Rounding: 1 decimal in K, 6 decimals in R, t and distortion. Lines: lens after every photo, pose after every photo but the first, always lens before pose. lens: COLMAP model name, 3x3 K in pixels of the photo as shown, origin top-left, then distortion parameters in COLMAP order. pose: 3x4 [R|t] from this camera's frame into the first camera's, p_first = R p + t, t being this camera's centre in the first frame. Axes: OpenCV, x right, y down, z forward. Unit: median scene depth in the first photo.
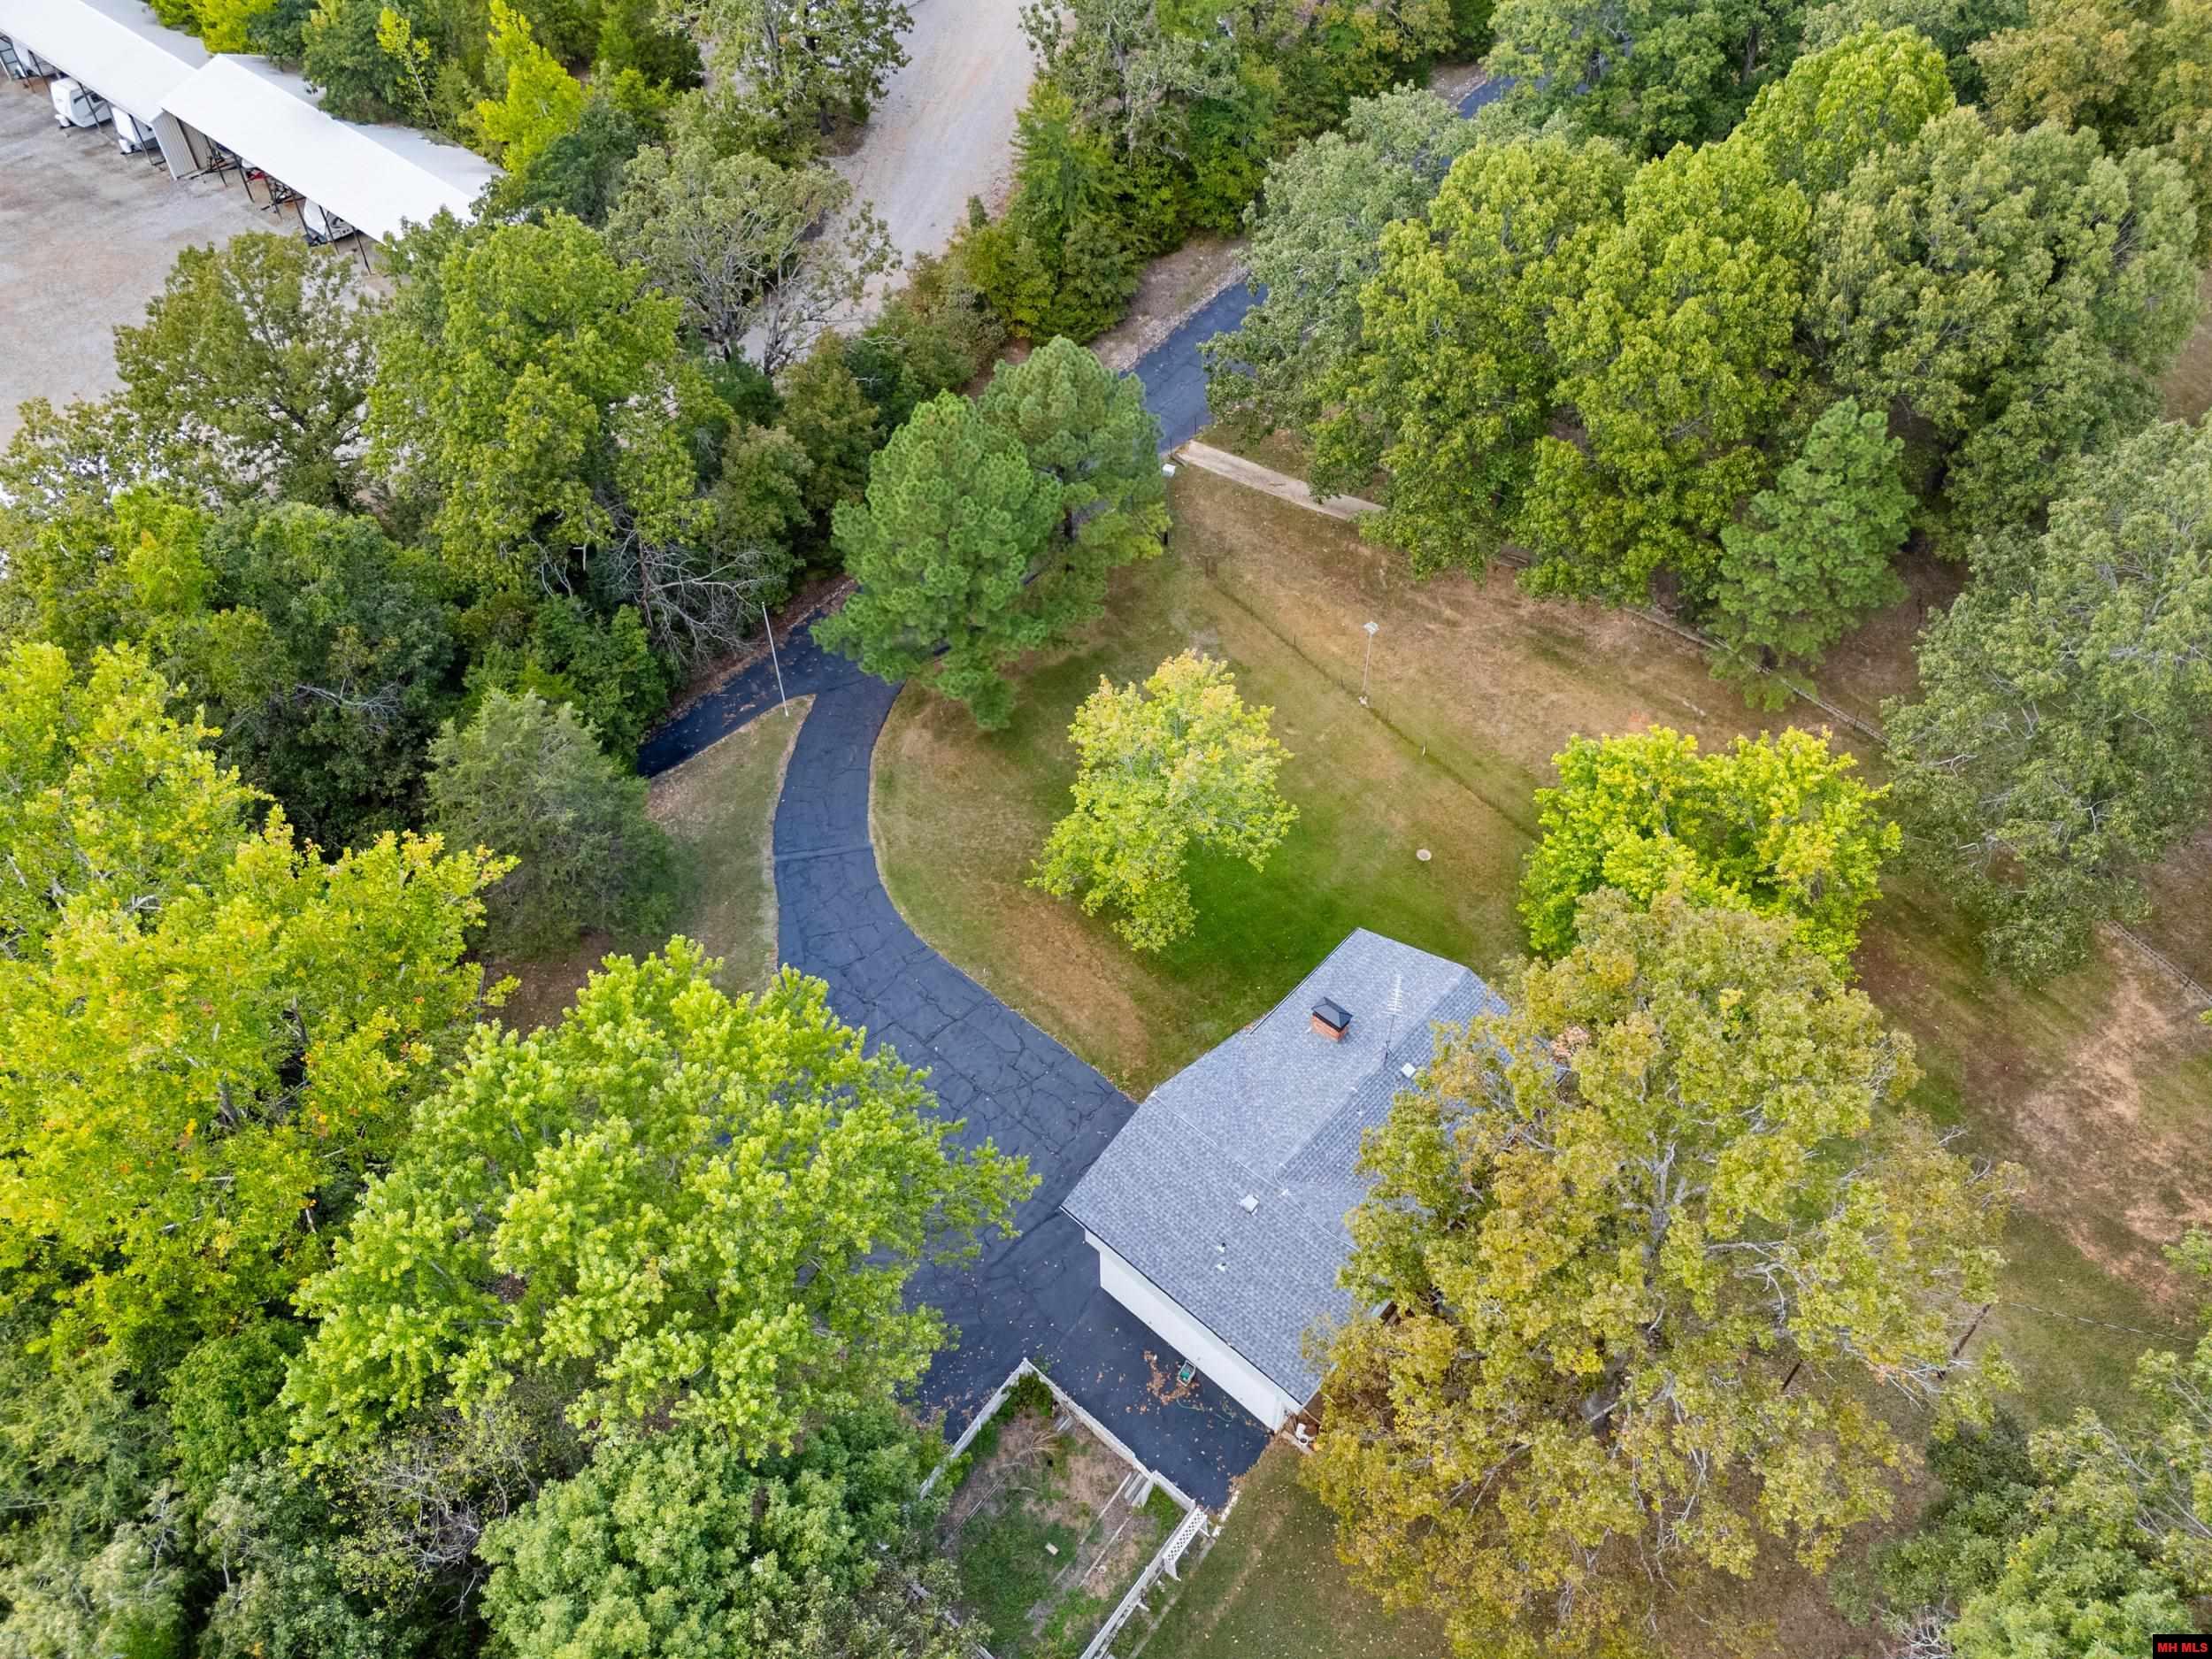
lens RADIAL K [[1643.1, 0, 1106.0], [0, 1643.1, 829.5], [0, 0, 1]] dist [0.066740, -0.062890]
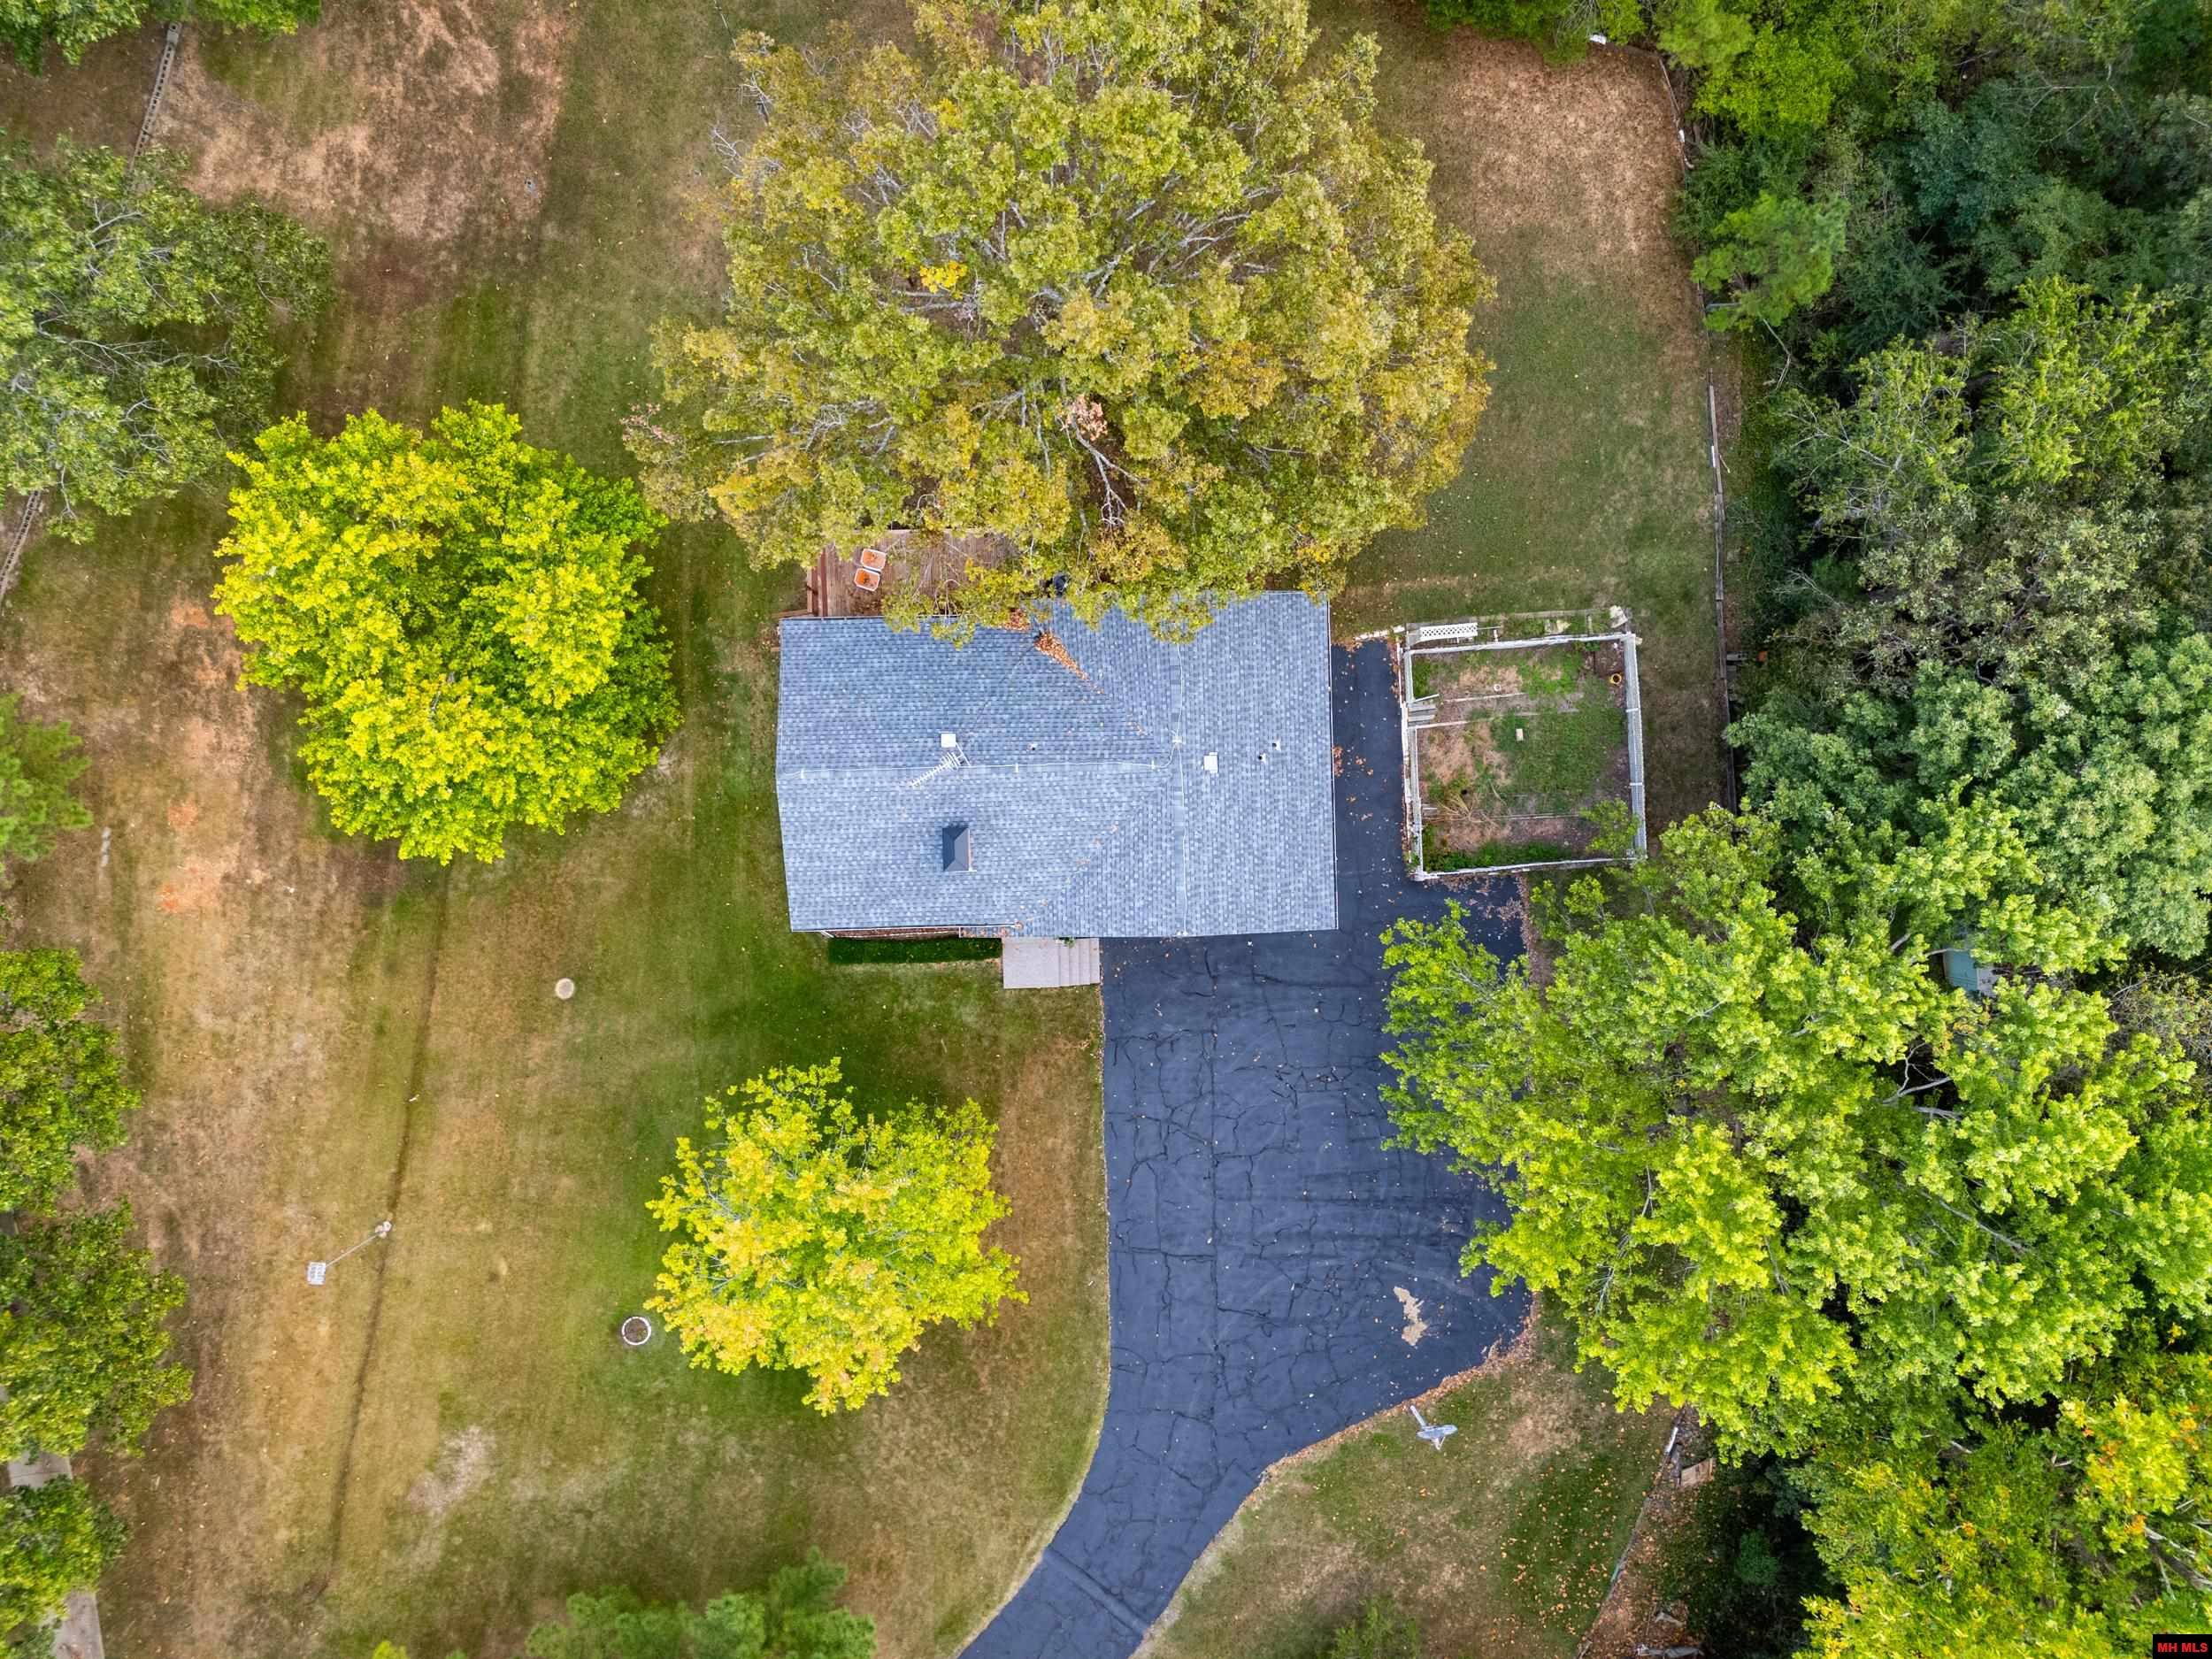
lens RADIAL K [[1643.1, 0, 1106.0], [0, 1643.1, 829.5], [0, 0, 1]] dist [0.066740, -0.062890]
pose [[-0.688550, -0.725182, 0.003151, 0.086000], [0.540437, -0.510229, 0.669025, -0.369508], [-0.483557, 0.462360, 0.743233, 0.336052]]
